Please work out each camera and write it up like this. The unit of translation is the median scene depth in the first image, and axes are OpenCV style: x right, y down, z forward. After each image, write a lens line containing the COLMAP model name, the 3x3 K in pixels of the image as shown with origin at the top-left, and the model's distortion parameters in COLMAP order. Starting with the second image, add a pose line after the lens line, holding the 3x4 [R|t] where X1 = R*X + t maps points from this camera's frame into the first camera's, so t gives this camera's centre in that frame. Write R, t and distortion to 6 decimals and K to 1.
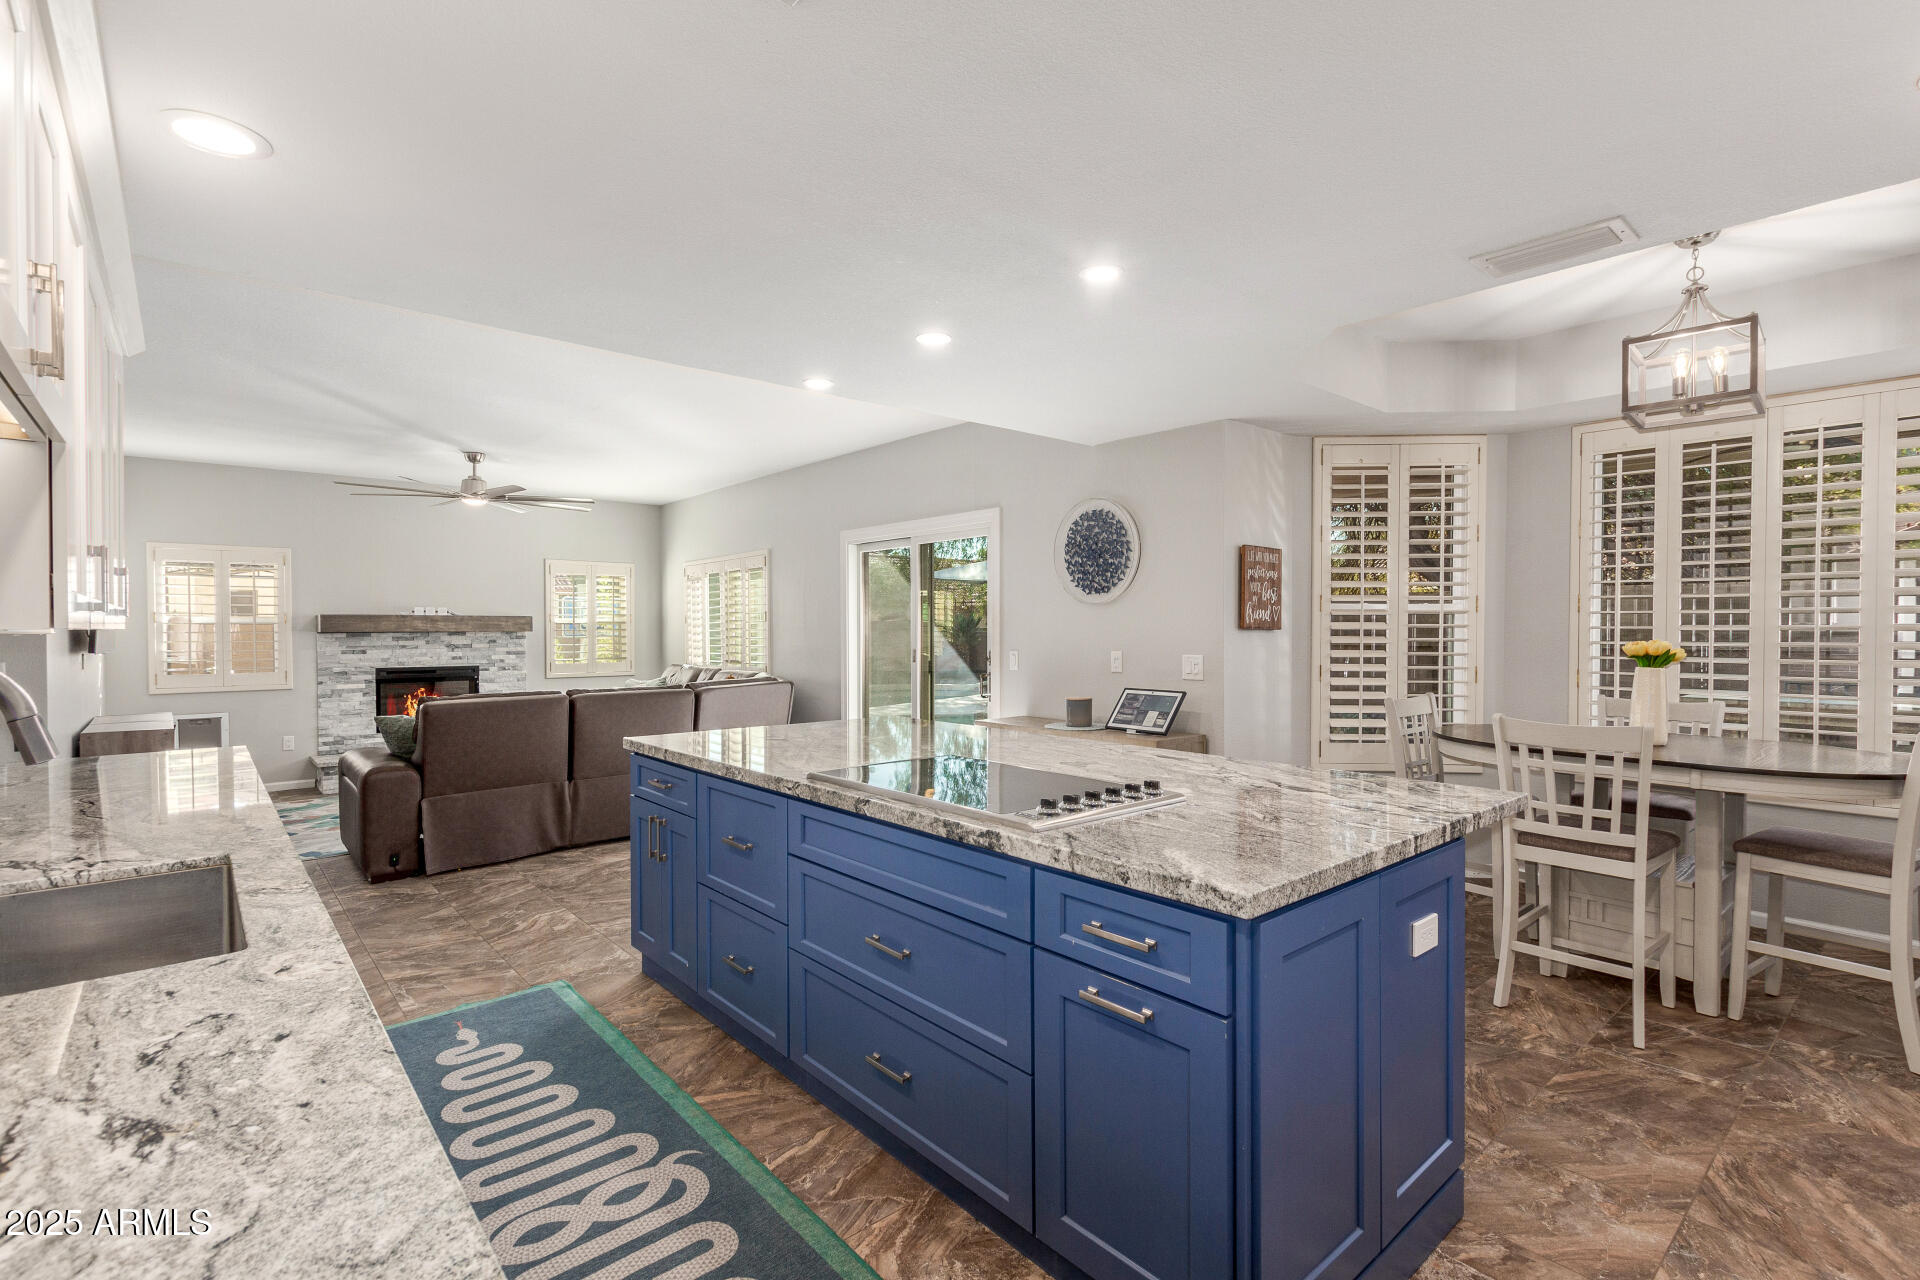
lens RADIAL K [[893.9, 0, 927.9], [0, 893.9, 643.5], [0, 0, 1]] dist [-0.001109, 0.002910]
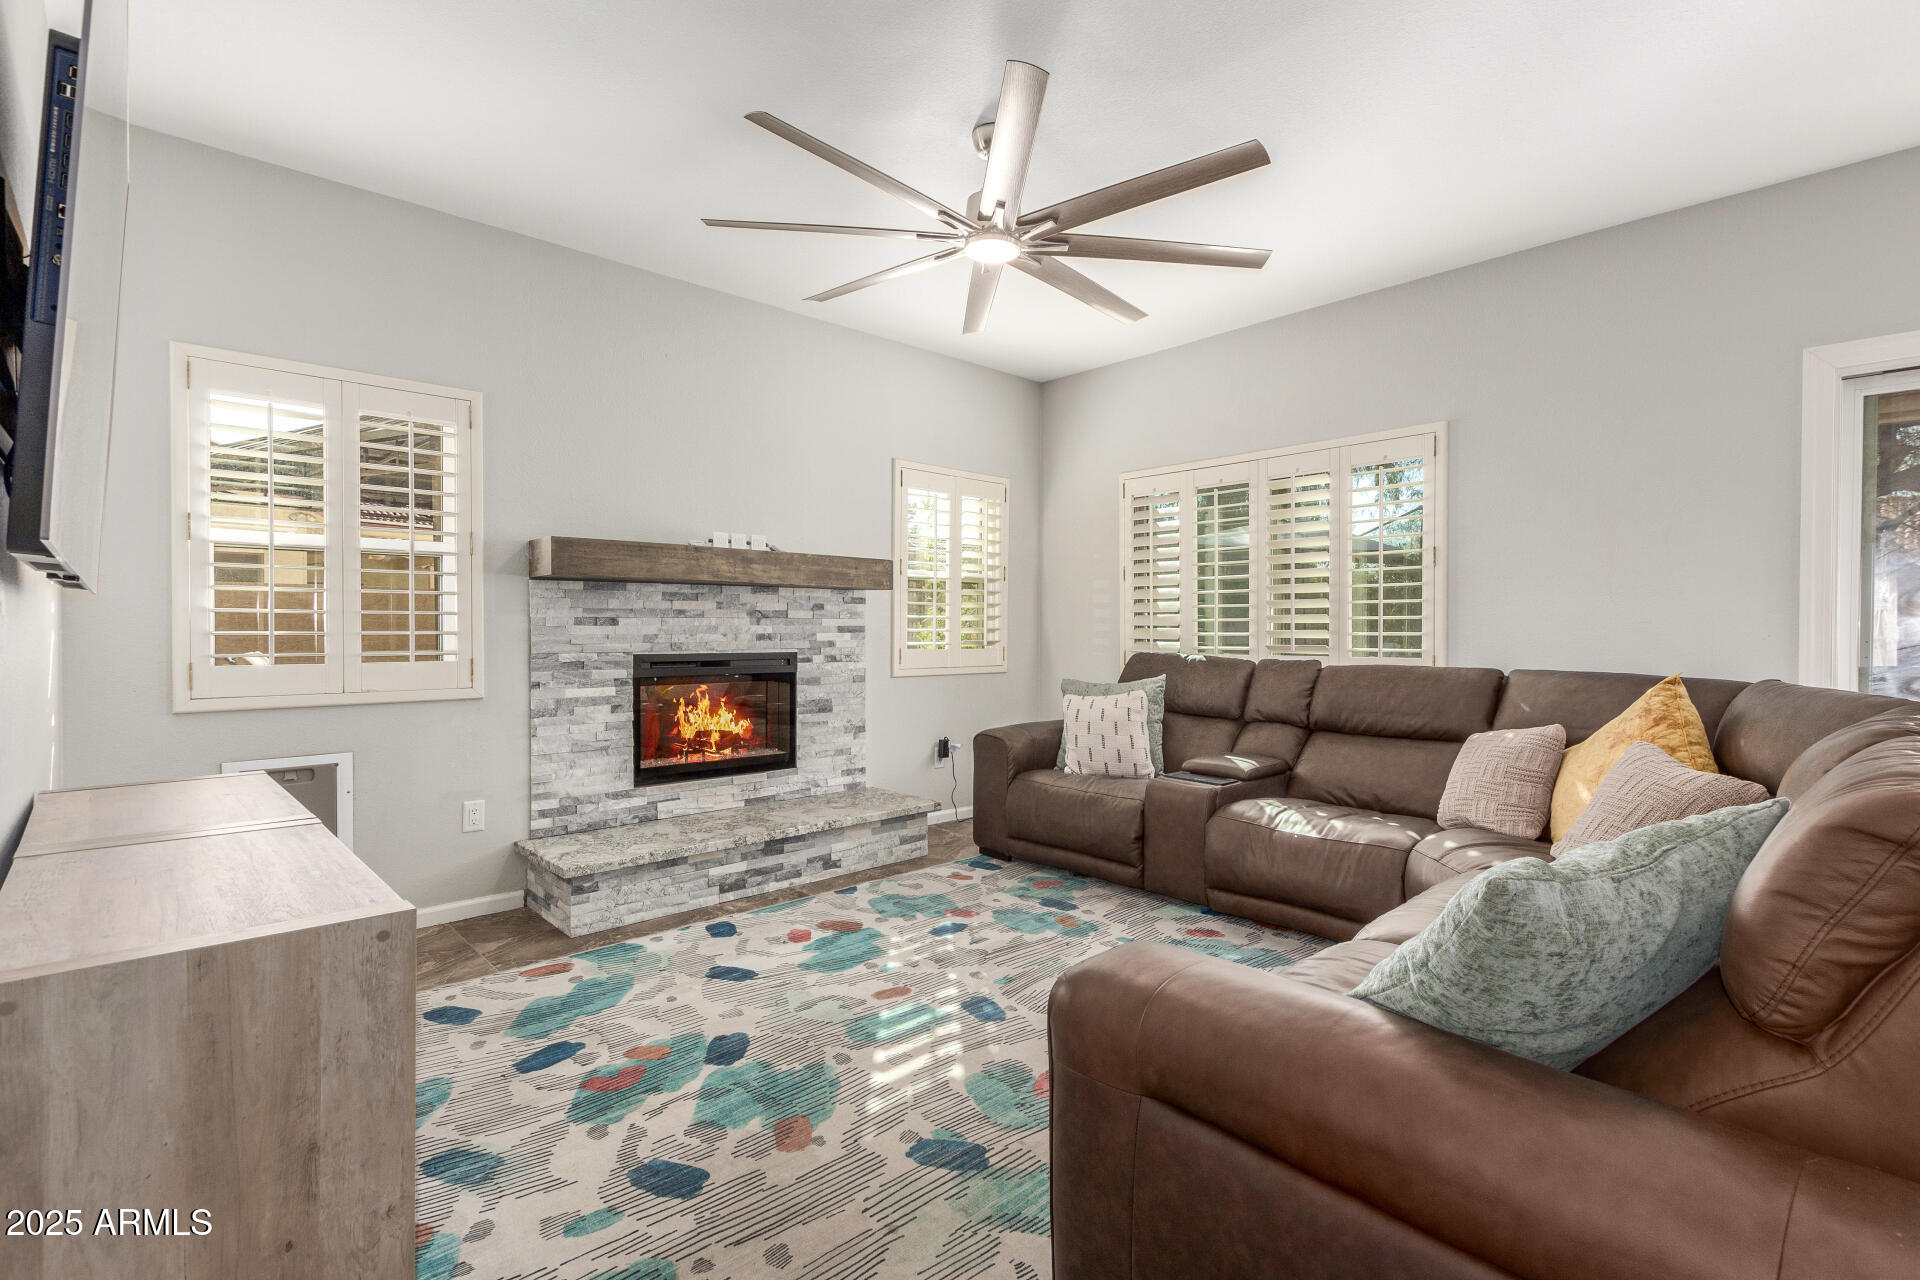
lens RADIAL K [[893.9, 0, 976.3], [0, 893.9, 637.4], [0, 0, 1]] dist [-0.001109, 0.002910]
pose [[0.997939, 0.004643, 0.063995, -0.469646], [-0.004410, 0.999983, -0.003774, 0.019335], [-0.064011, 0.003484, 0.997943, 0.506266]]
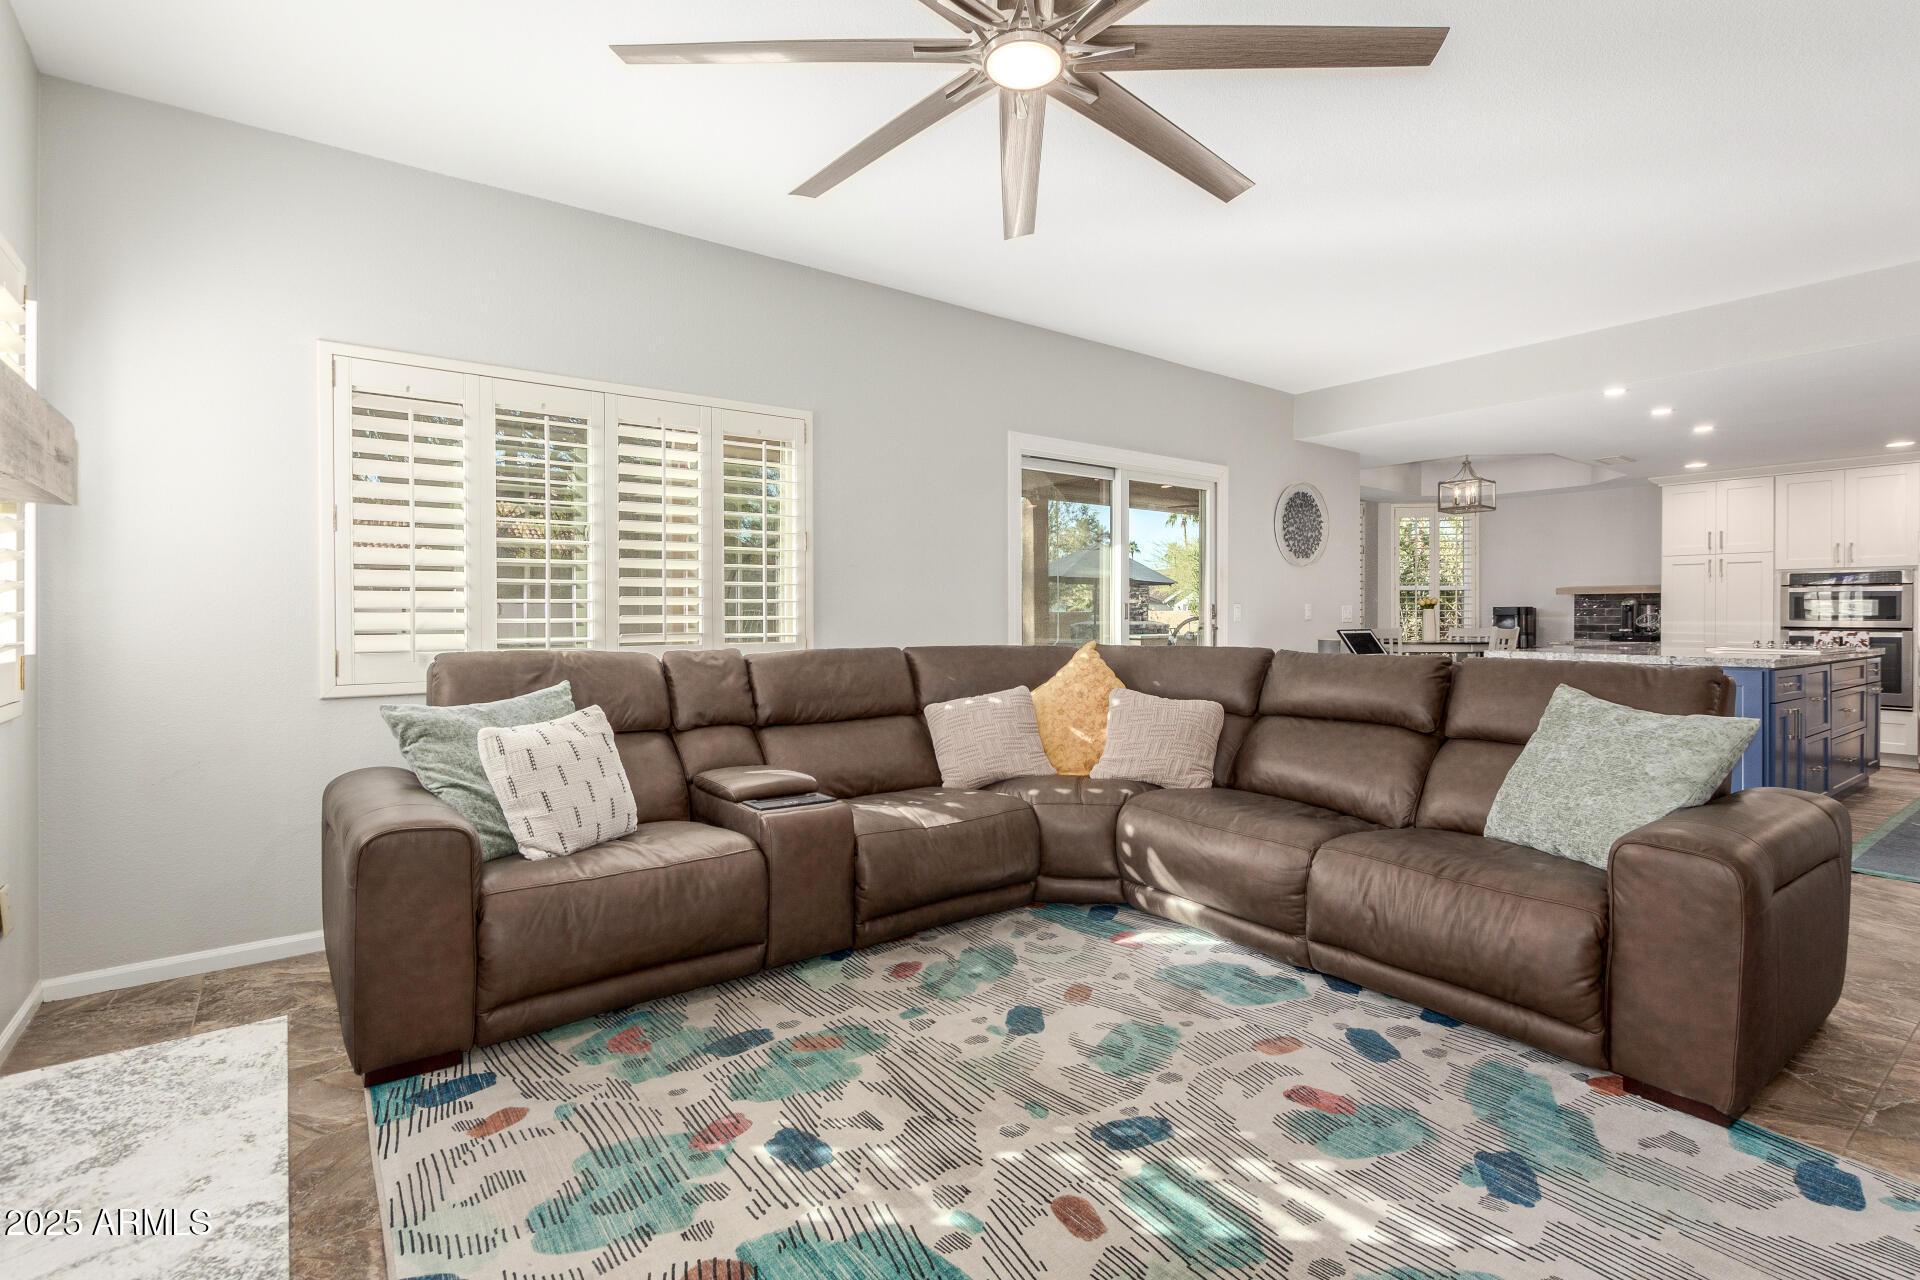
lens RADIAL K [[893.9, 0, 985.4], [0, 893.9, 620.6], [0, 0, 1]] dist [-0.001109, 0.002910]
pose [[0.031753, -0.002834, 0.999492, -0.725409], [0.014142, 0.999897, 0.002386, 0.015578], [-0.999396, 0.014059, 0.031790, 0.929776]]
